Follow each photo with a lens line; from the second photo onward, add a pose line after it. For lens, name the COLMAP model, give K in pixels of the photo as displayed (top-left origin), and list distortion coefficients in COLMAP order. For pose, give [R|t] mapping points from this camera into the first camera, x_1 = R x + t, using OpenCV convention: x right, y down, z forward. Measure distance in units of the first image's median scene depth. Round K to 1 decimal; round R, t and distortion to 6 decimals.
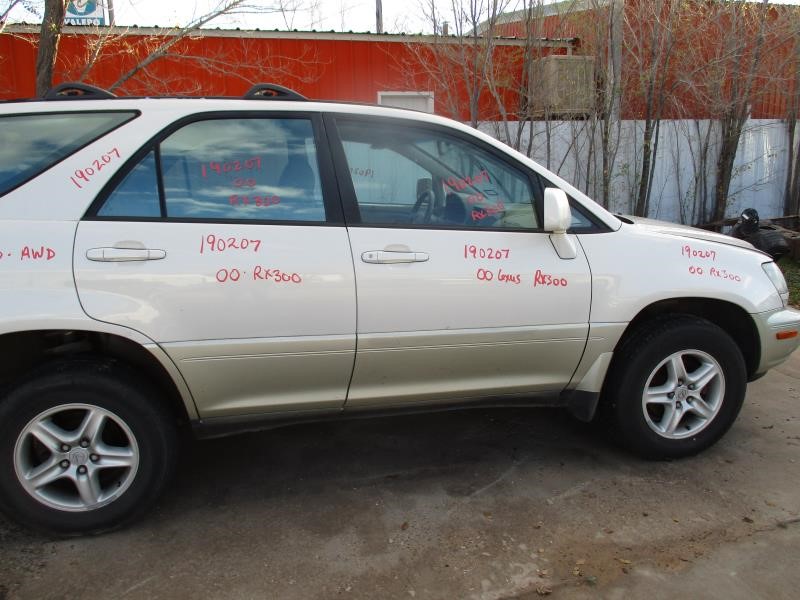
lens RADIAL K [[678.1, 0, 402.6], [0, 678.1, 298.5], [0, 0, 1]] dist [-0.061346, 0.063300]
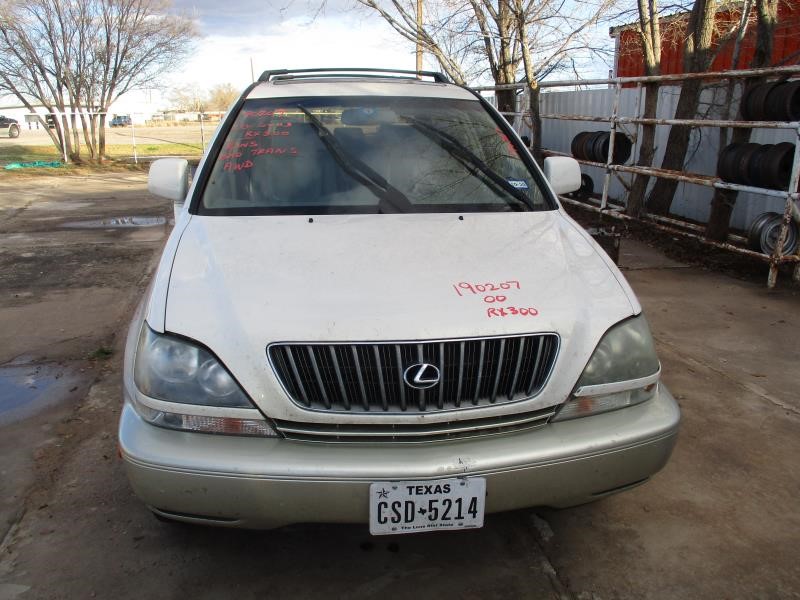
lens RADIAL K [[678.1, 0, 402.6], [0, 678.1, 298.5], [0, 0, 1]] dist [-0.061346, 0.063300]
pose [[-0.130473, 0.281905, -0.950530, 1.393768], [-0.203452, 0.930709, 0.303953, -0.394790], [0.970353, 0.233045, -0.064078, 1.616955]]
